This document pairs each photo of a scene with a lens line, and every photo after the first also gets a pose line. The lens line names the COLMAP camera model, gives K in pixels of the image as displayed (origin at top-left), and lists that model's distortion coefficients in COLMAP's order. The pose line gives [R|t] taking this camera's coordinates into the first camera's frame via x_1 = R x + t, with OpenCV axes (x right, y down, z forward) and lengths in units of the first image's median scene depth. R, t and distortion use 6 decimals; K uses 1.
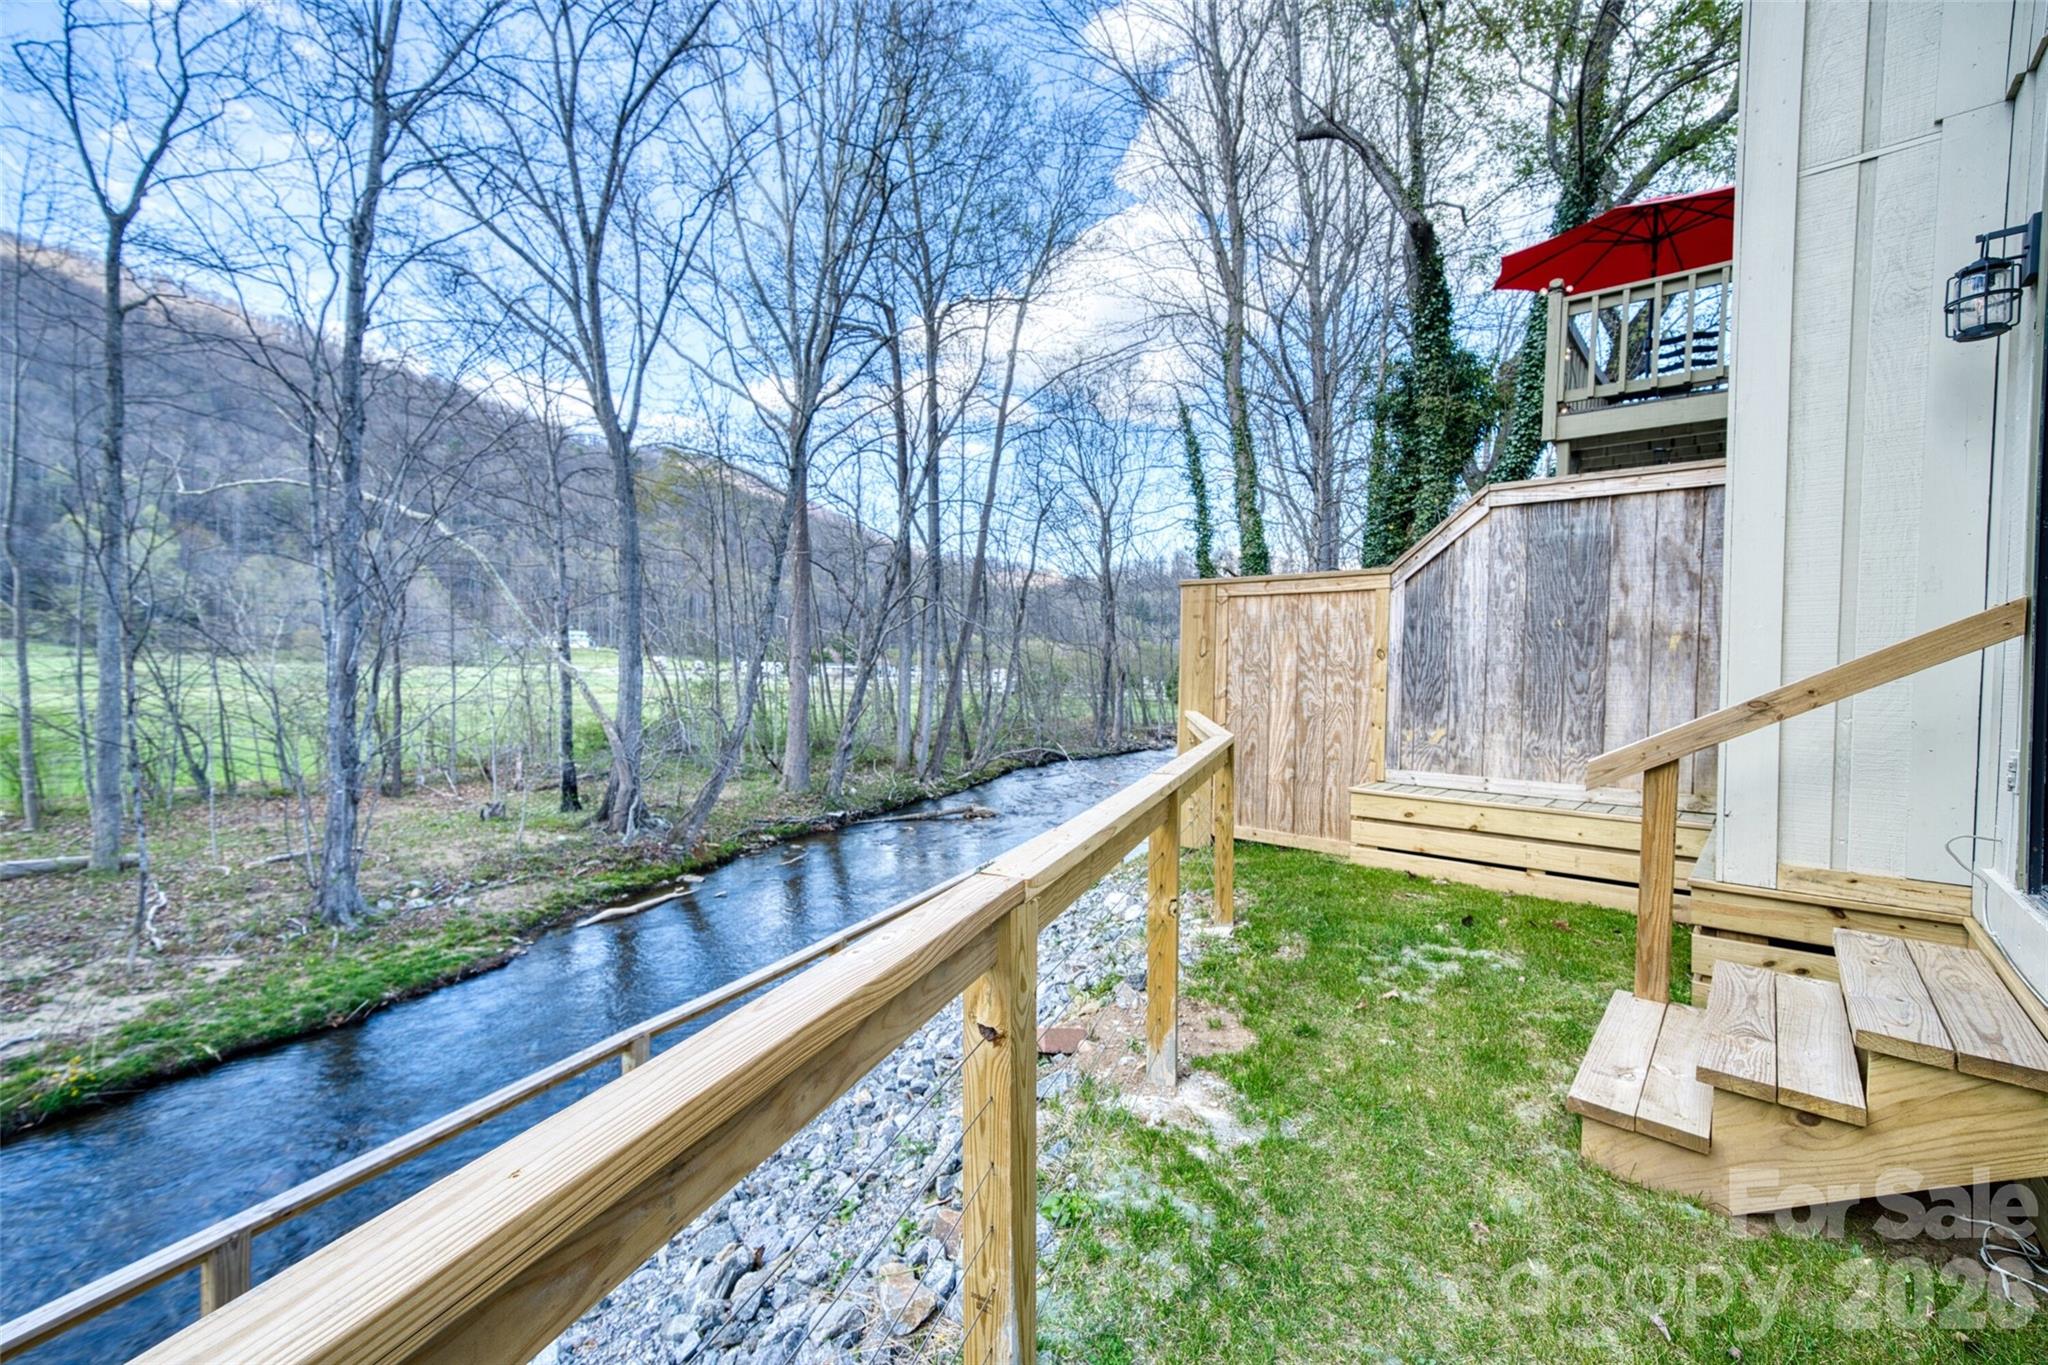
lens RADIAL K [[860.4, 0, 1013.5], [0, 860.4, 685.1], [0, 0, 1]] dist [0.008519, -0.001110]
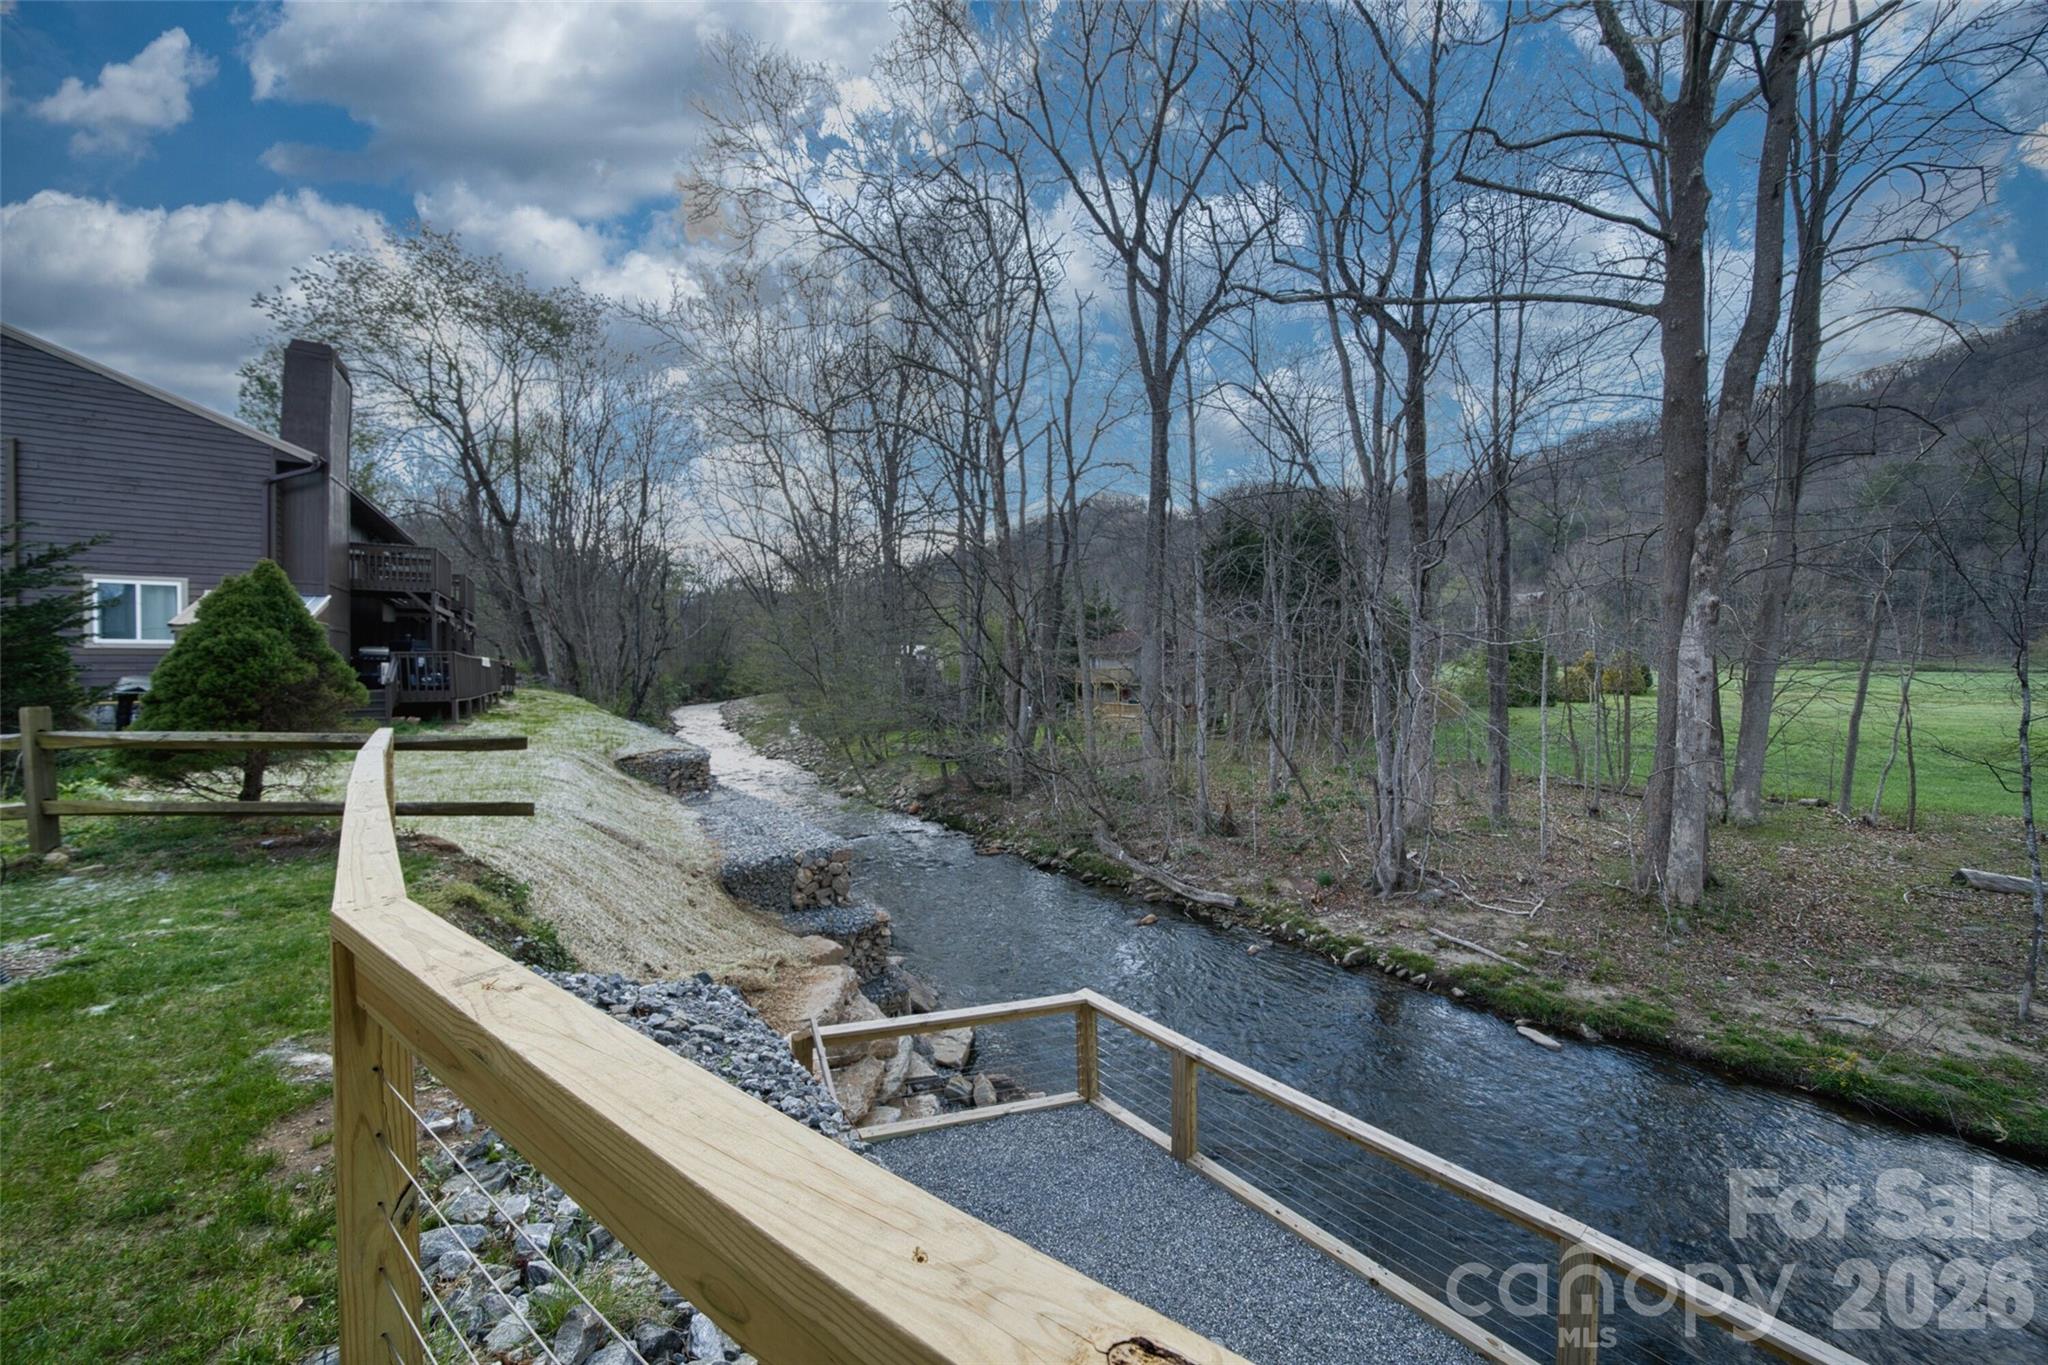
lens RADIAL K [[710.3, 0, 1015.0], [0, 710.3, 682.4], [0, 0, 1]] dist [-0.027042, 0.003456]
pose [[-0.451096, 0.003156, -0.892470, 0.138425], [-0.025909, 0.999526, 0.016630, -0.011489], [0.892099, 0.030625, -0.450800, 0.500522]]
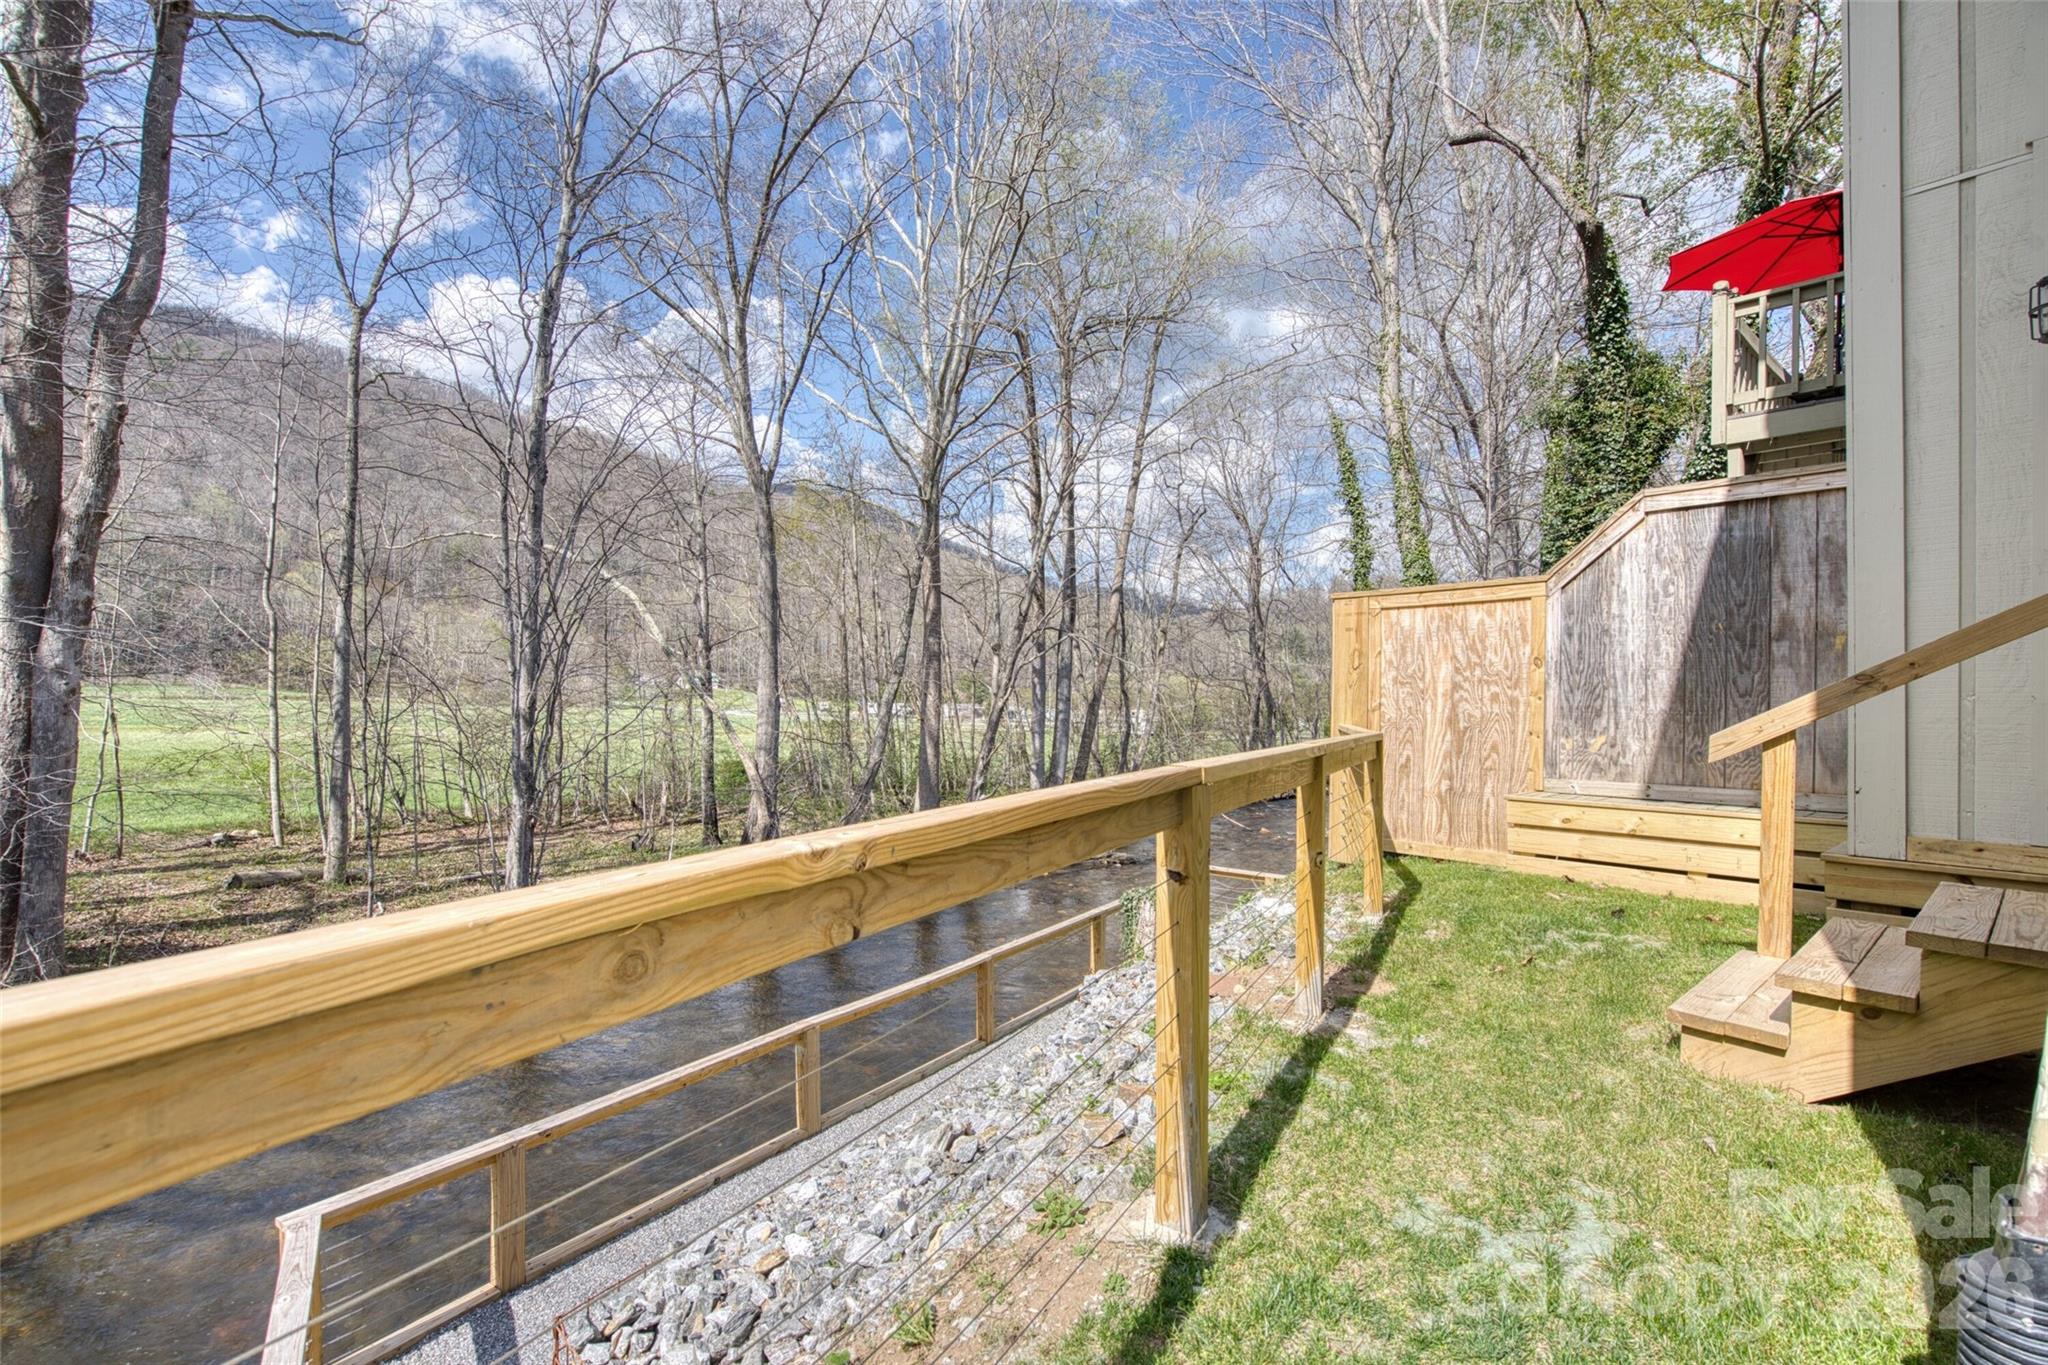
lens RADIAL K [[923.5, 0, 1018.3], [0, 923.5, 695.6], [0, 0, 1]] dist [-0.040195, 0.011024]
pose [[0.989611, -0.005145, -0.143682, -0.007508], [0.000380, 0.999450, -0.033173, 0.019311], [0.143773, 0.032774, 0.989068, -0.064096]]
